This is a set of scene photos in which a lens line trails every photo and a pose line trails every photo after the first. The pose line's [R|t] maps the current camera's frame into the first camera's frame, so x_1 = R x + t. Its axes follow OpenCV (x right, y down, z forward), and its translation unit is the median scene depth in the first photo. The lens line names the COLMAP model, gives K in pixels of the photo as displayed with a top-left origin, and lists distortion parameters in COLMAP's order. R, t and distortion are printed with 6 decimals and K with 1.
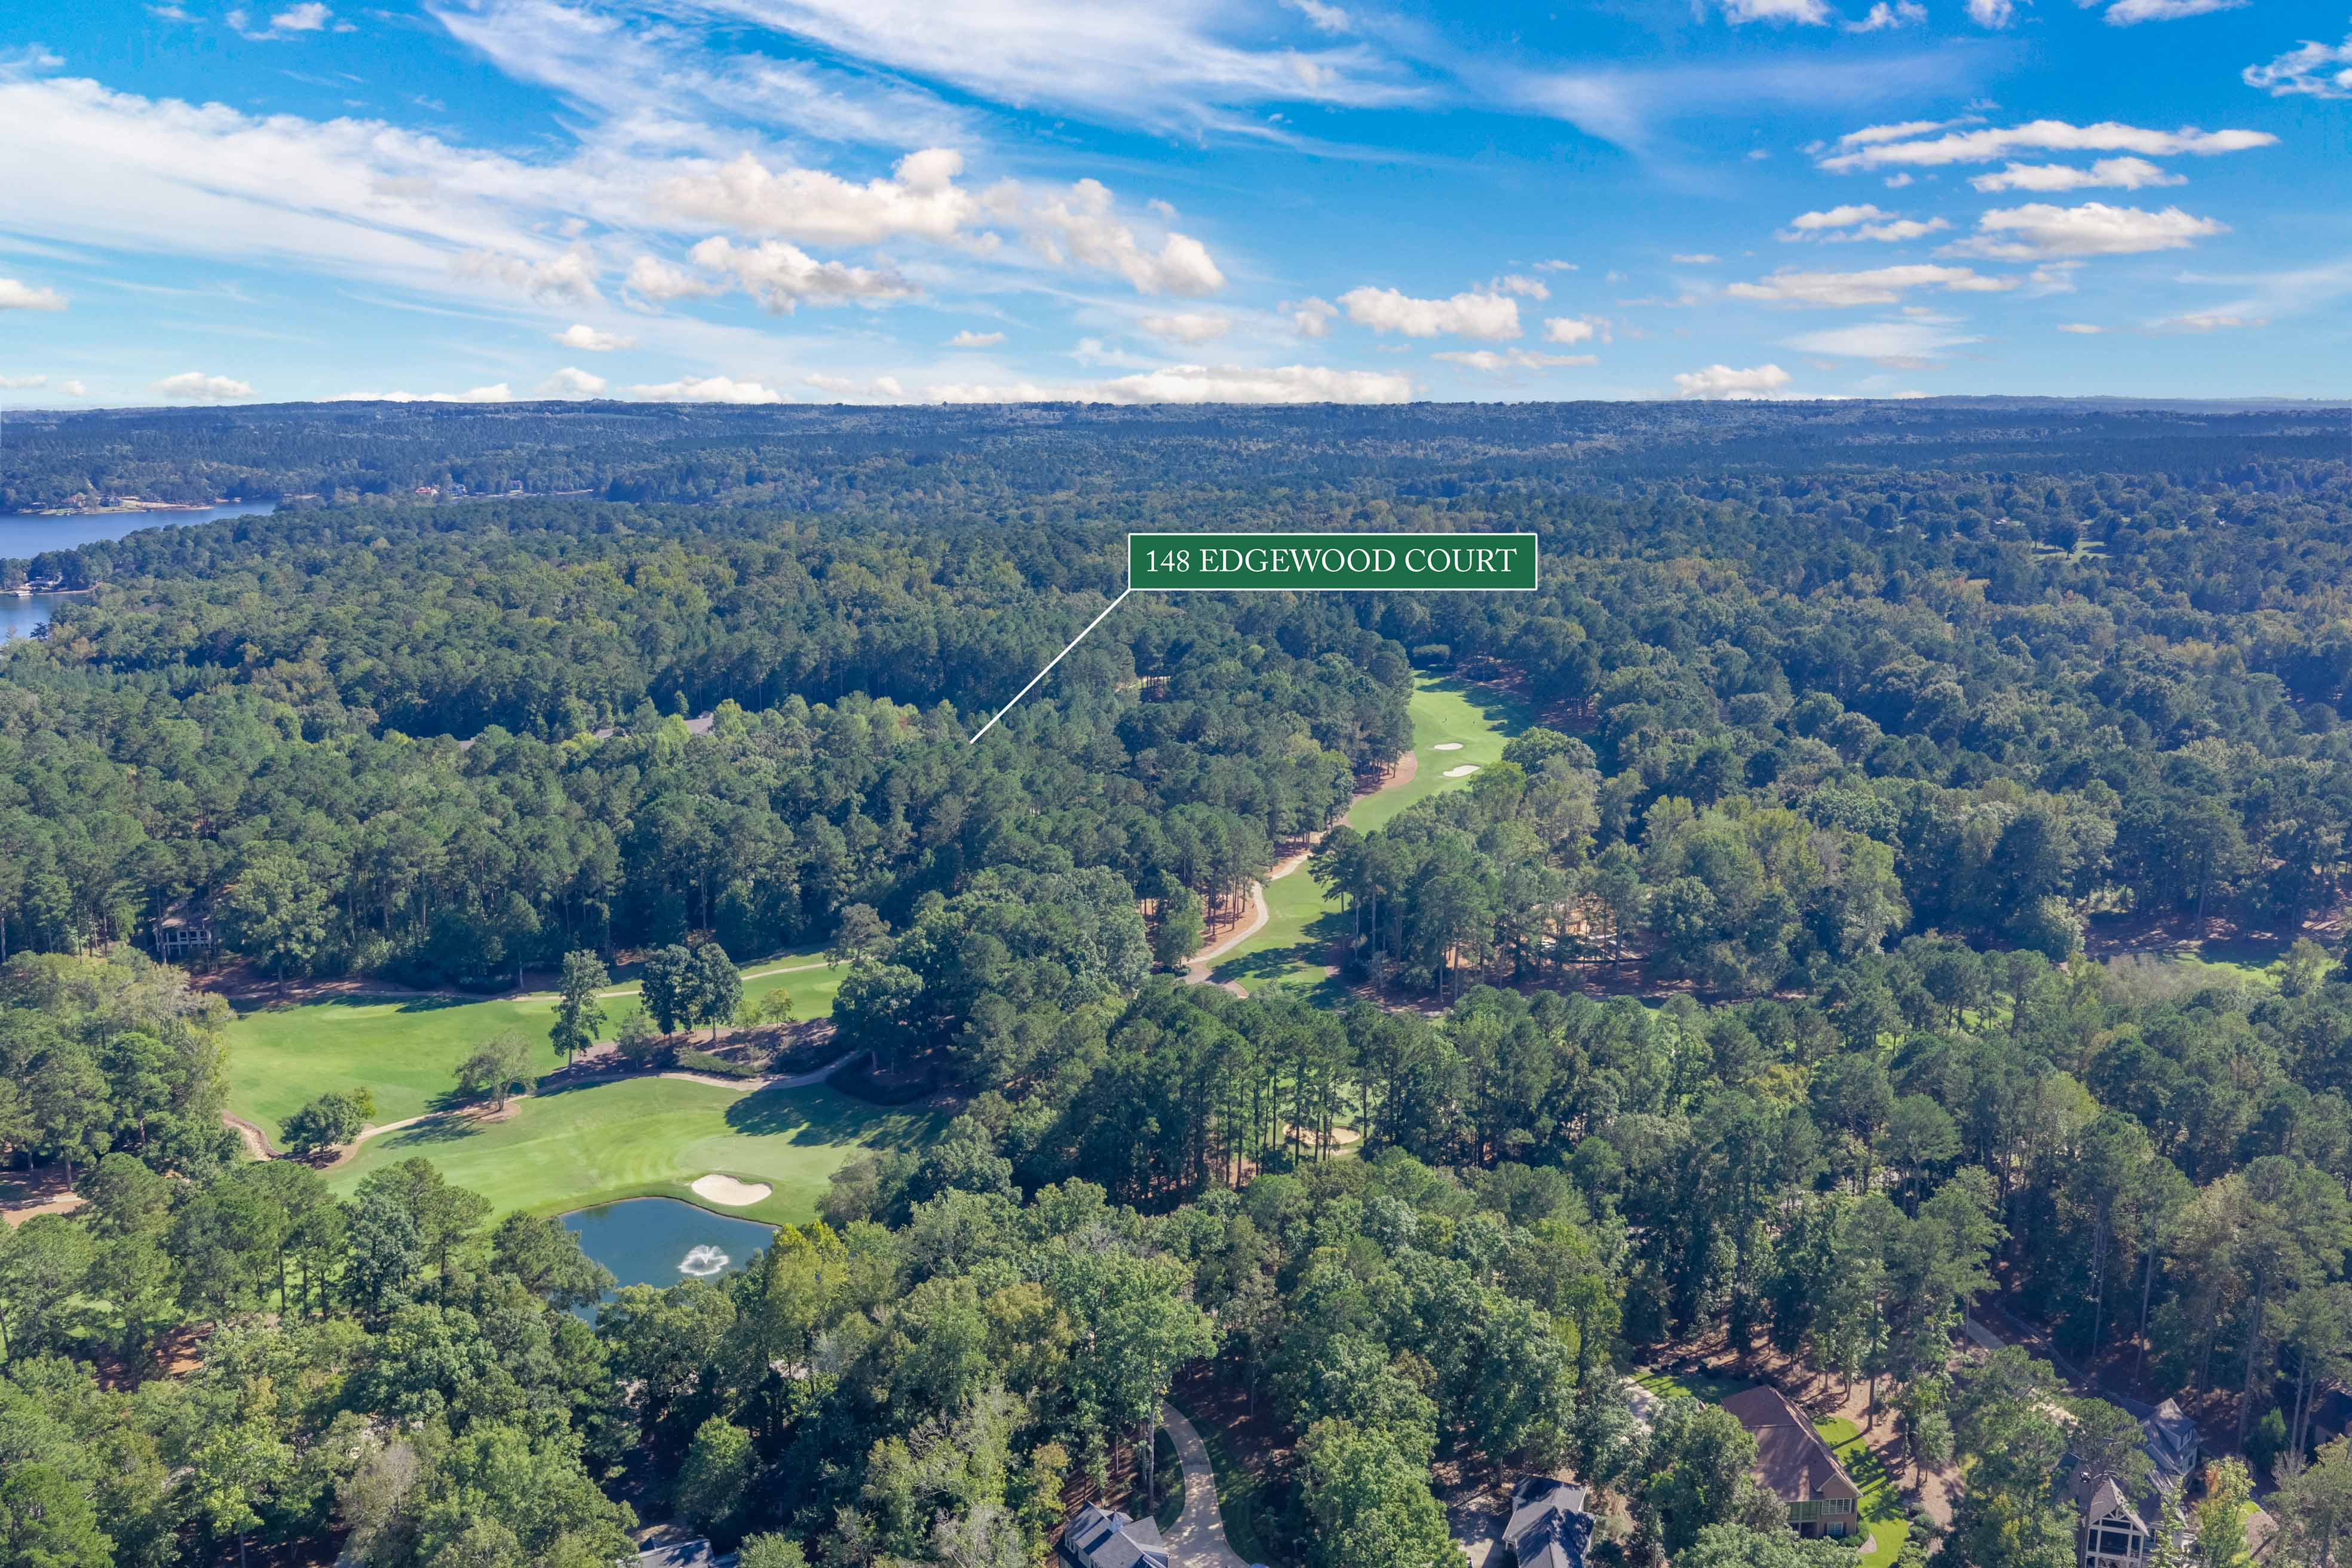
lens RADIAL K [[1939.1, 0, 1178.9], [0, 1939.1, 783.9], [0, 0, 1]] dist [0.037284, -0.074504]
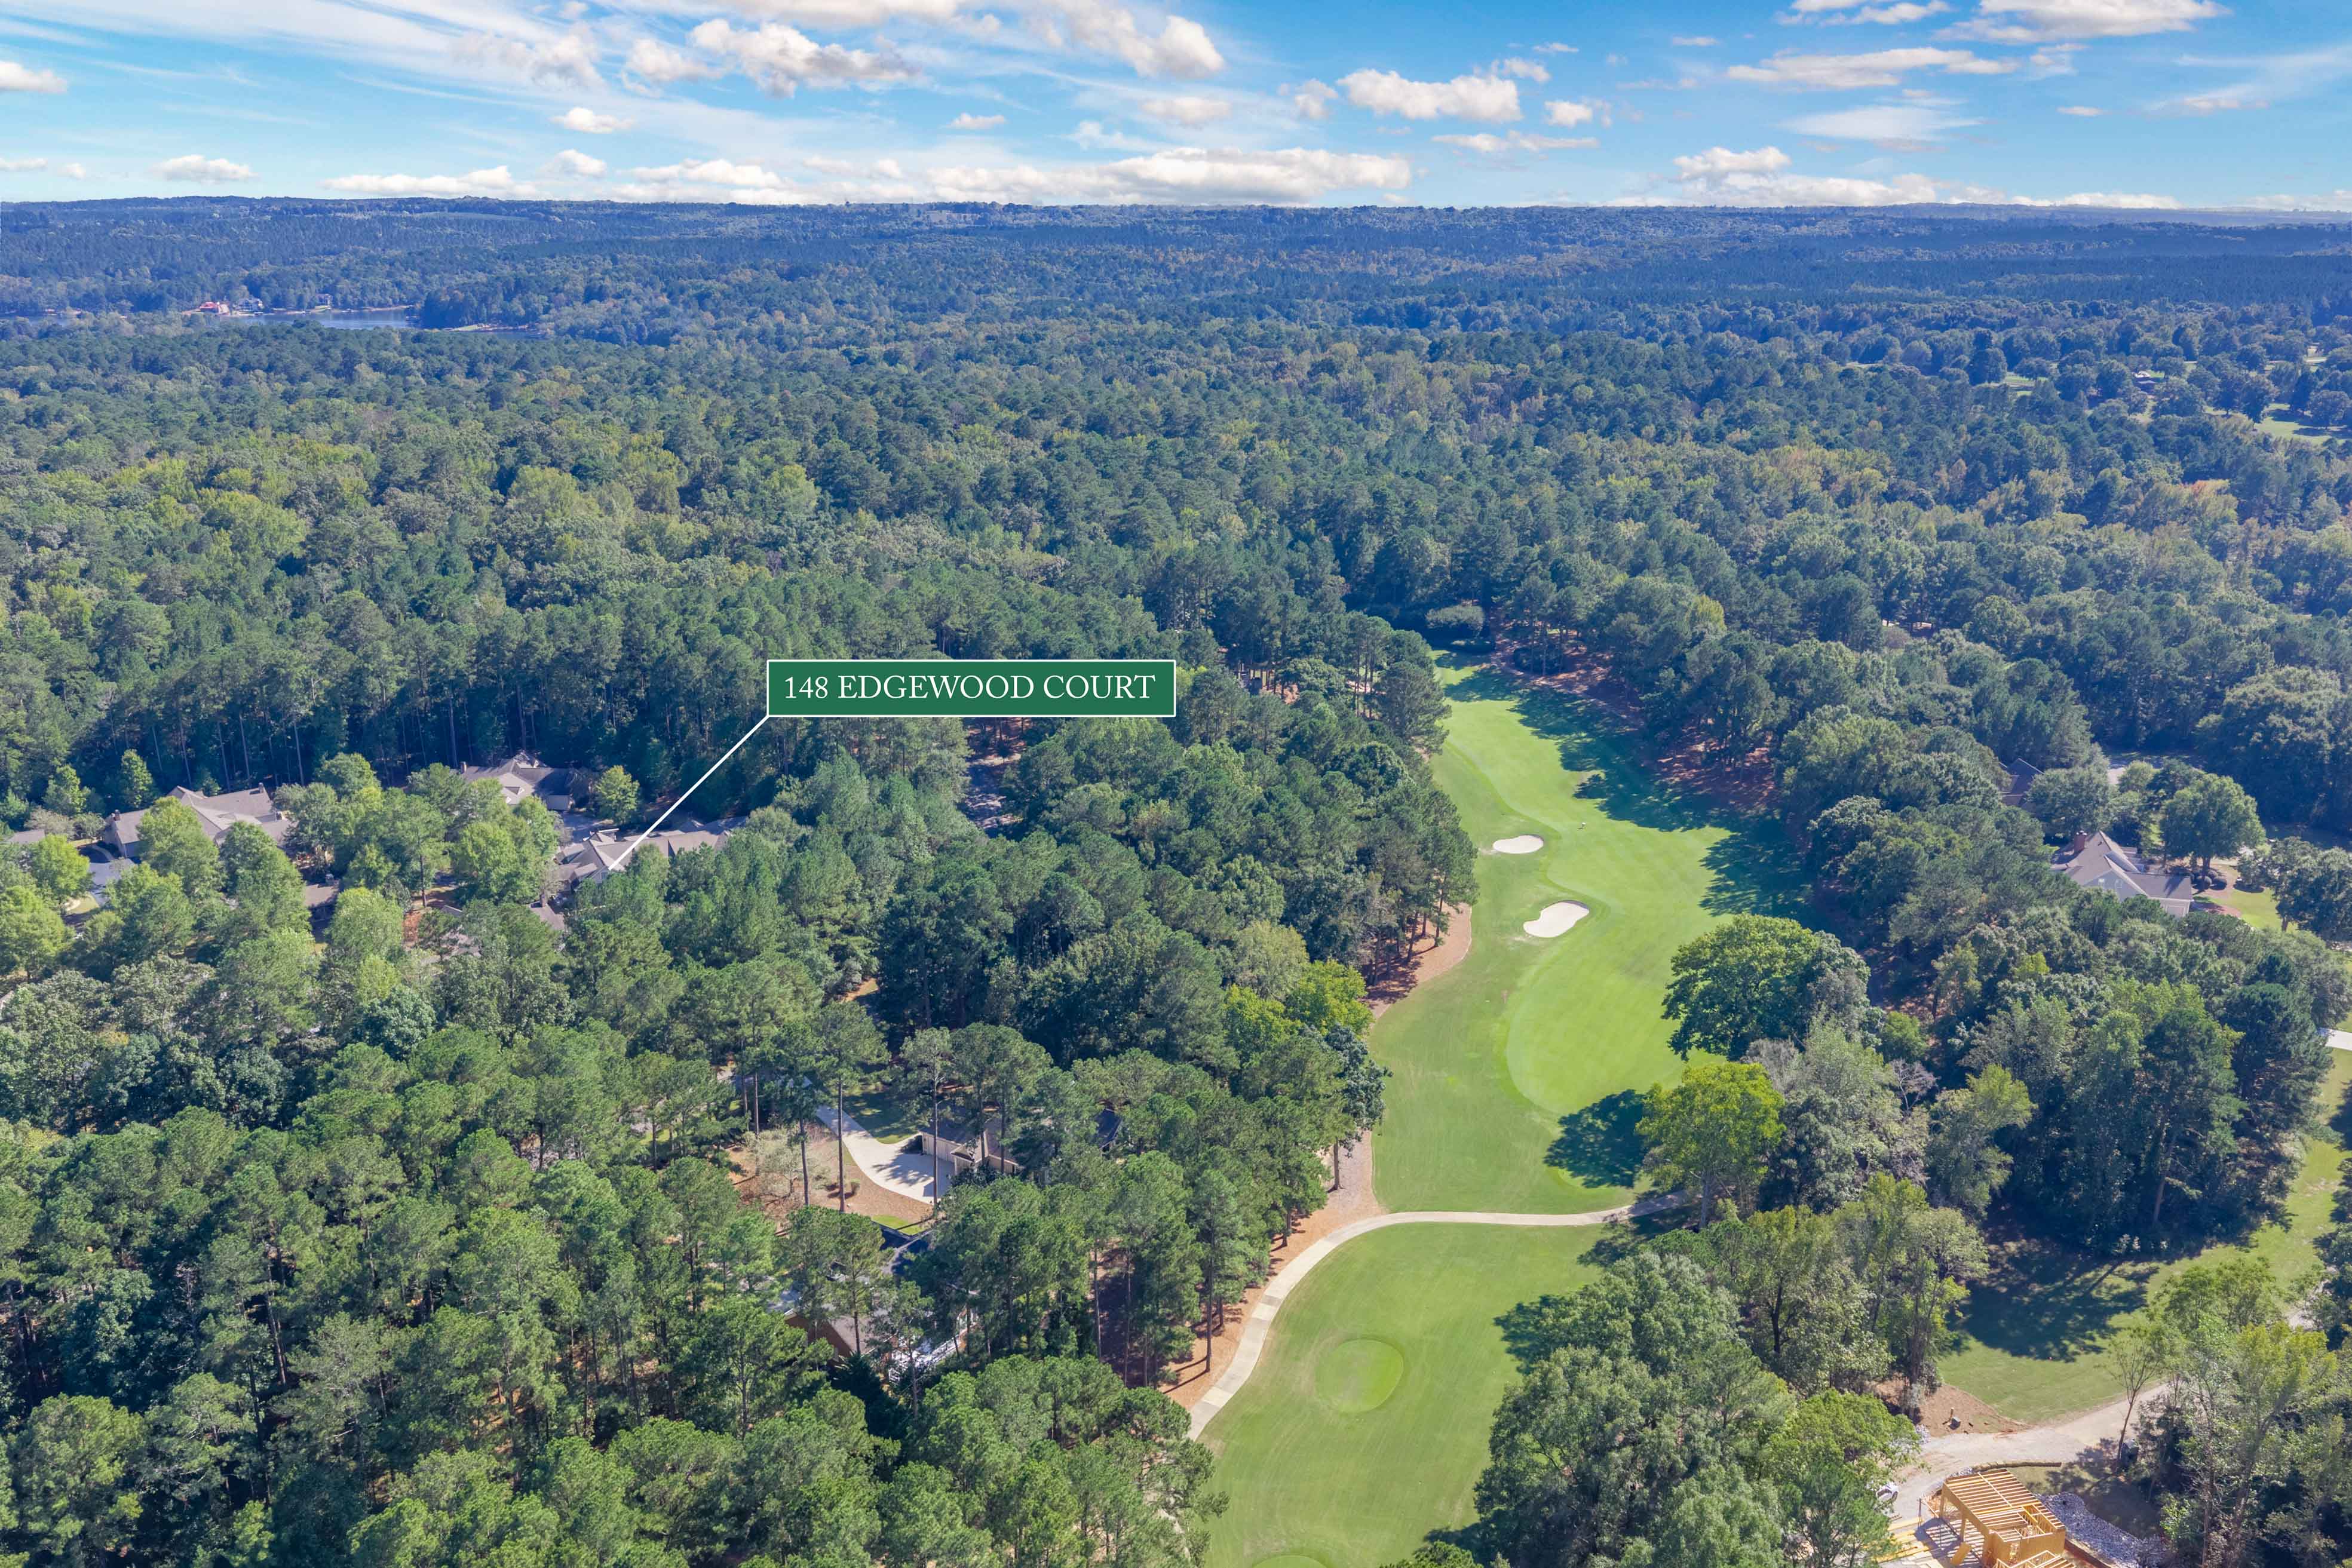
lens RADIAL K [[1941.9, 0, 1179.2], [0, 1941.9, 776.5], [0, 0, 1]] dist [0.025301, -0.041263]
pose [[0.999365, -0.003465, 0.035471, 0.015007], [0.000179, 0.995737, 0.092233, -0.068315], [-0.035639, -0.092168, 0.995105, 0.328891]]
